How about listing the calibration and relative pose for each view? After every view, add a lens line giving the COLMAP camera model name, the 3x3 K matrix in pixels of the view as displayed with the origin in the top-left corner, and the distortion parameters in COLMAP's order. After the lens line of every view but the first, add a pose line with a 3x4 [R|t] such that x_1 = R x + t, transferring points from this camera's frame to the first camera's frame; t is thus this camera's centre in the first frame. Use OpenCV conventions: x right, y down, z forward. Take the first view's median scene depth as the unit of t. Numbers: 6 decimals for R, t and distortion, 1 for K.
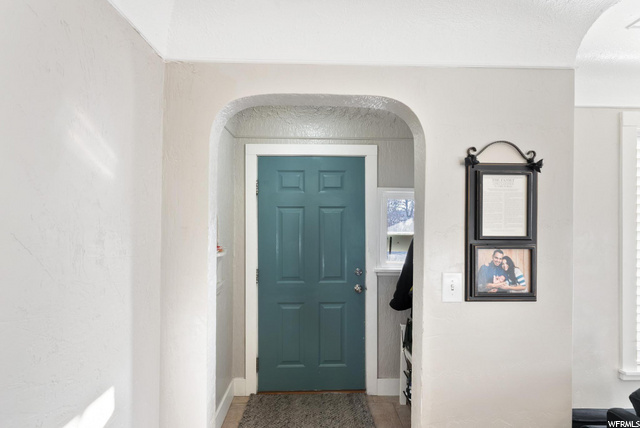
lens RADIAL K [[316.4, 0, 319.8], [0, 316.4, 223.4], [0, 0, 1]] dist [-0.000704, -0.000066]
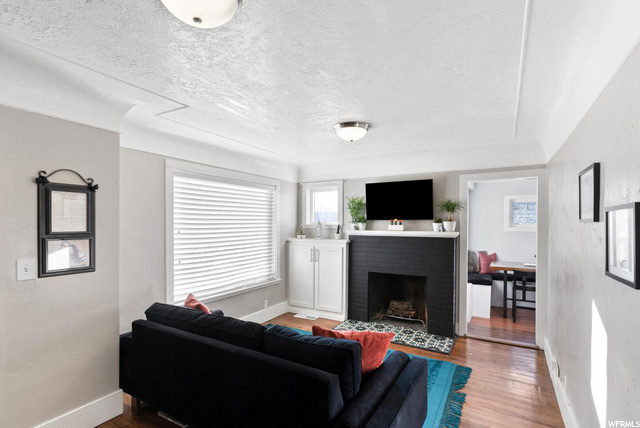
lens RADIAL K [[310.5, 0, 319.3], [0, 310.5, 227.0], [0, 0, 1]] dist [-0.001585, -0.000429]
pose [[0.530661, -0.012650, 0.847490, -0.052038], [0.005819, 0.999919, 0.011282, 0.007394], [-0.847564, -0.001056, 0.530692, -0.824814]]
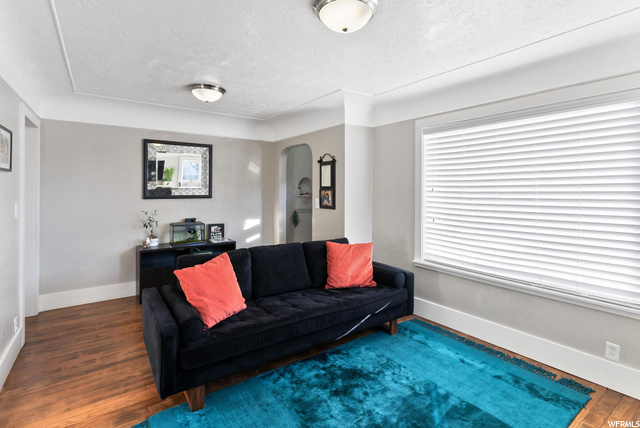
lens RADIAL K [[314.1, 0, 320.2], [0, 314.1, 196.5], [0, 0, 1]] dist [-0.000716, 0.000173]
pose [[0.553563, 0.015823, -0.832657, 2.956379], [-0.014942, 0.999847, 0.009067, 0.109263], [0.832673, 0.007422, 0.553715, -0.649129]]
